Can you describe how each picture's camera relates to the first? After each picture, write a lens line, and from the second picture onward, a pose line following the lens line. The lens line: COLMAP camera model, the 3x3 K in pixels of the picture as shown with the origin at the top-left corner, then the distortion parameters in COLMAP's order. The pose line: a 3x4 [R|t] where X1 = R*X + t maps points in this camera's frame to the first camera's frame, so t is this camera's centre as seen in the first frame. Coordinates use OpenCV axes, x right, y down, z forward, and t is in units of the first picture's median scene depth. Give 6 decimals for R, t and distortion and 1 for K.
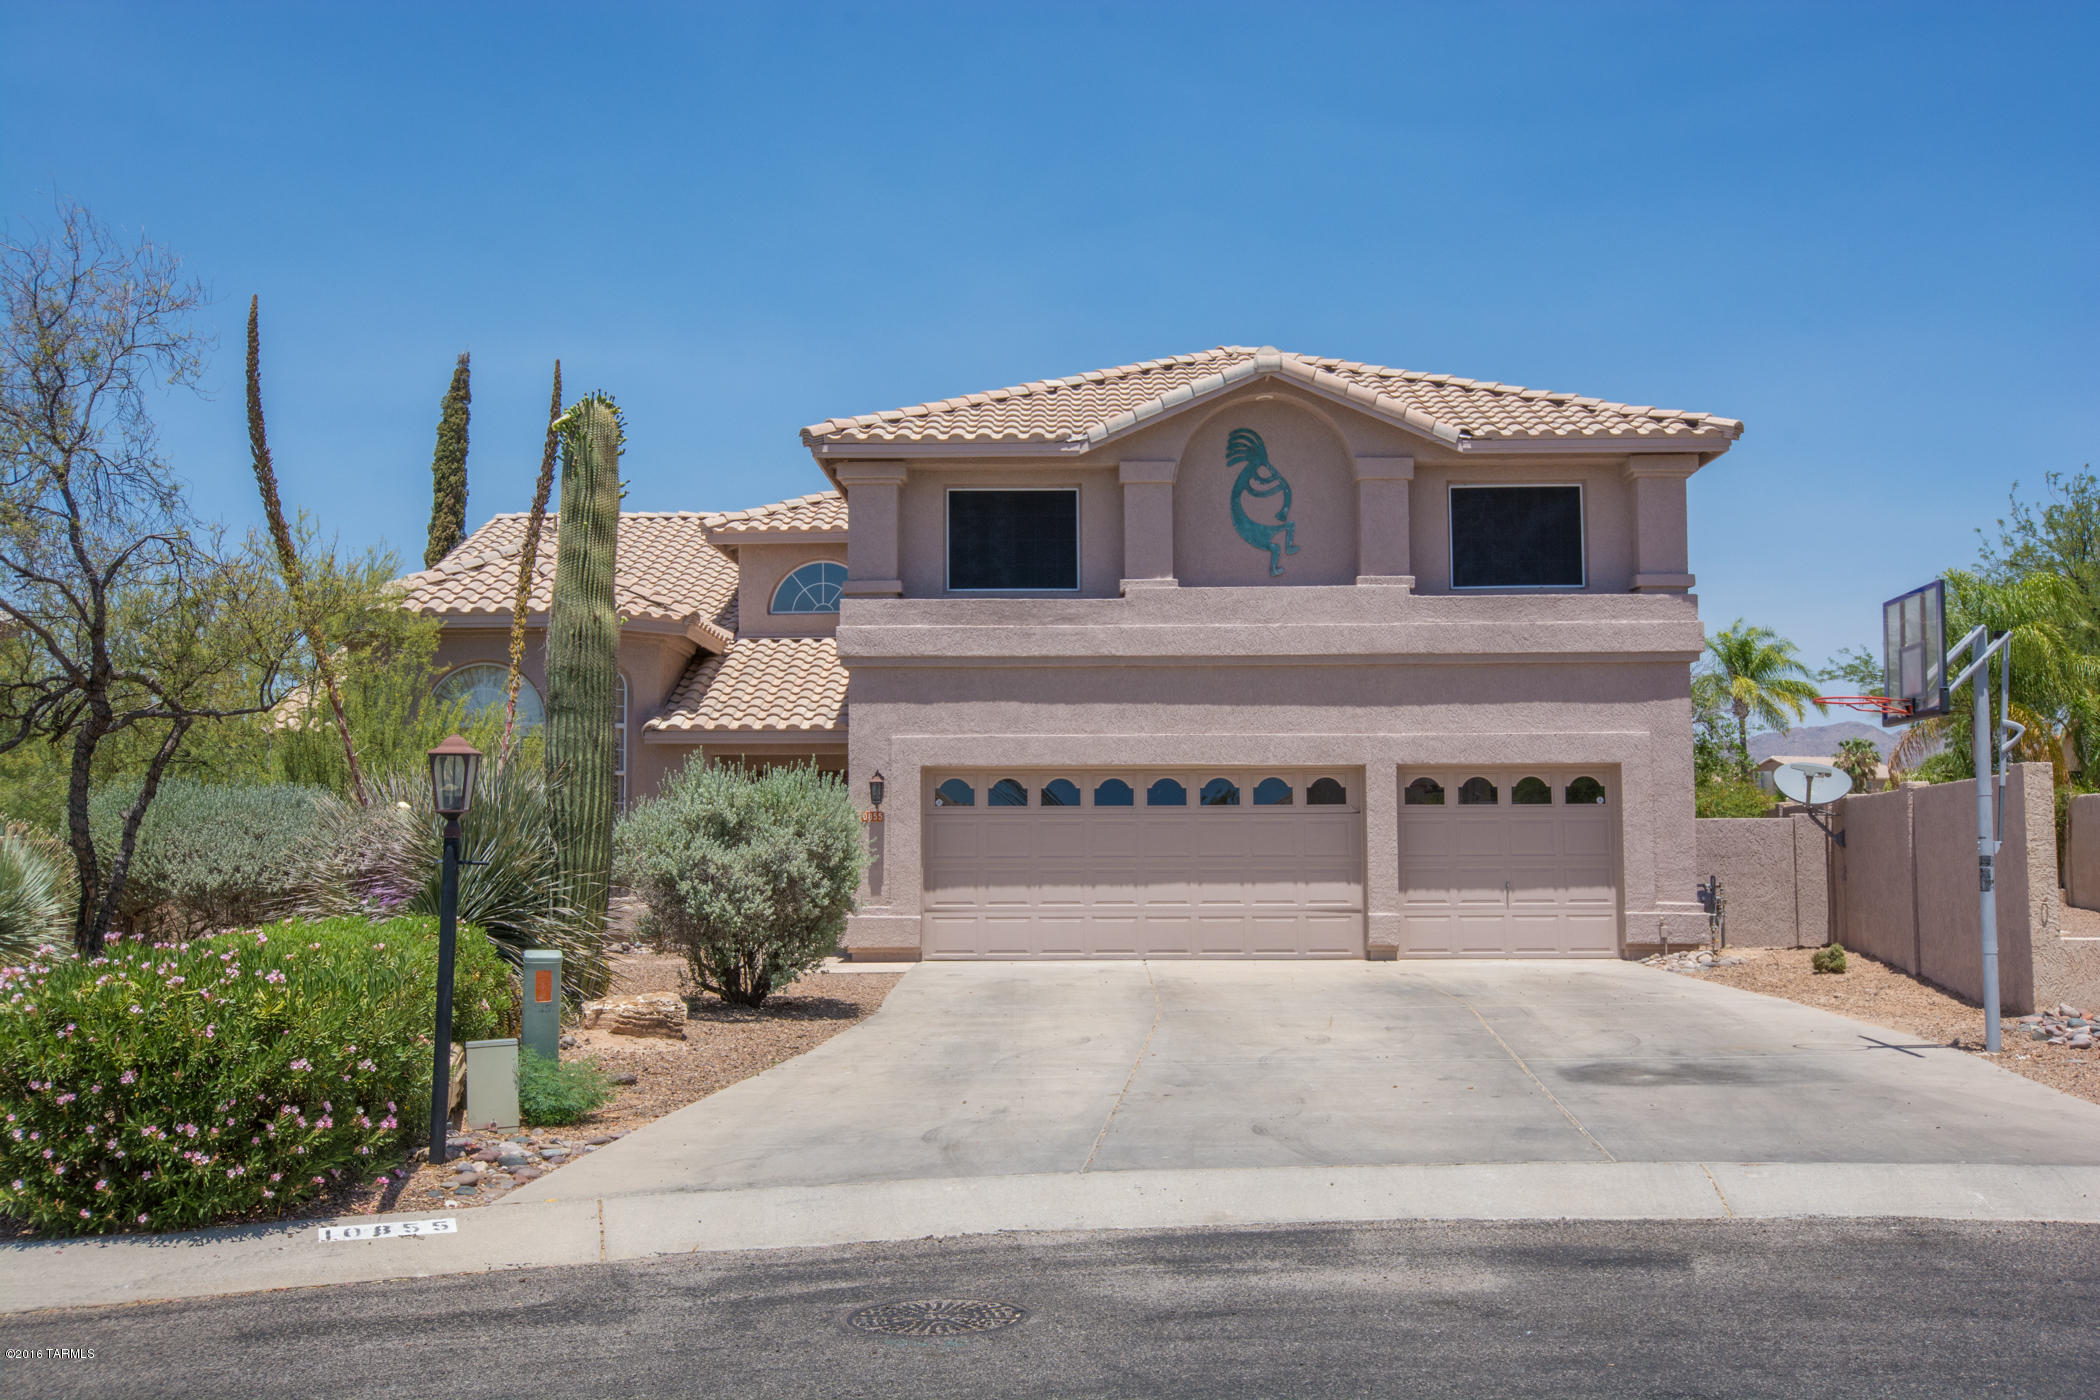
lens RADIAL K [[2162.7, 0, 1050.2], [0, 2162.7, 699.2], [0, 0, 1]] dist [-0.000457, -0.000323]
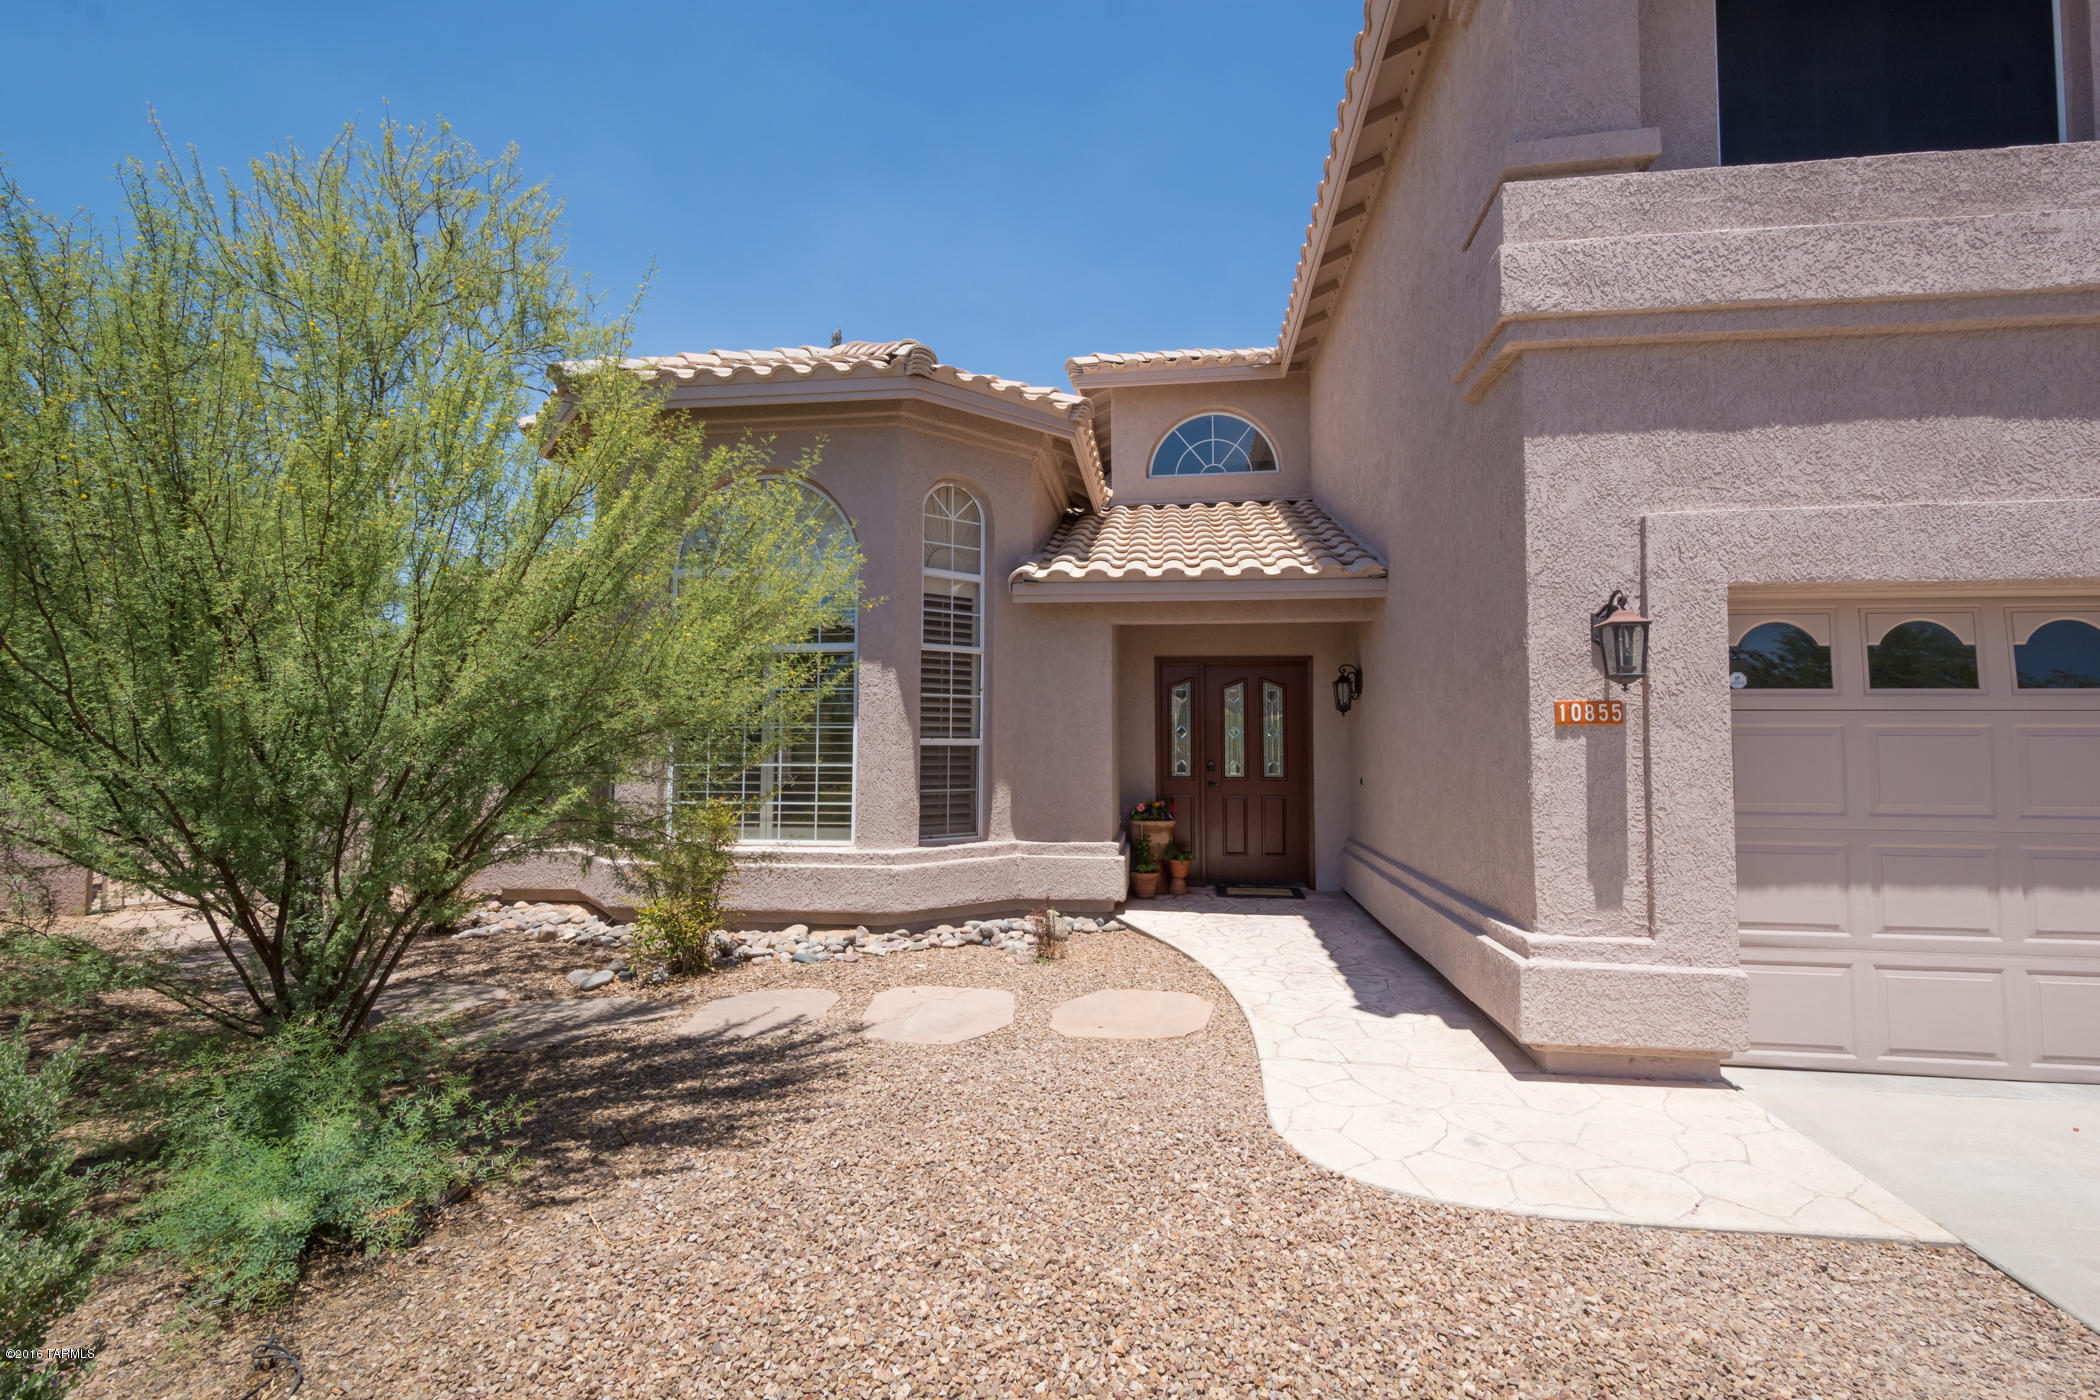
lens RADIAL K [[911.9, 0, 1057.7], [0, 911.9, 699.5], [0, 0, 1]] dist [0.011396, -0.000386]
pose [[0.994974, 0.000262, -0.100134, -0.164317], [0.002257, 0.999684, 0.025049, 0.047296], [0.100109, -0.025149, 0.994659, 0.817148]]
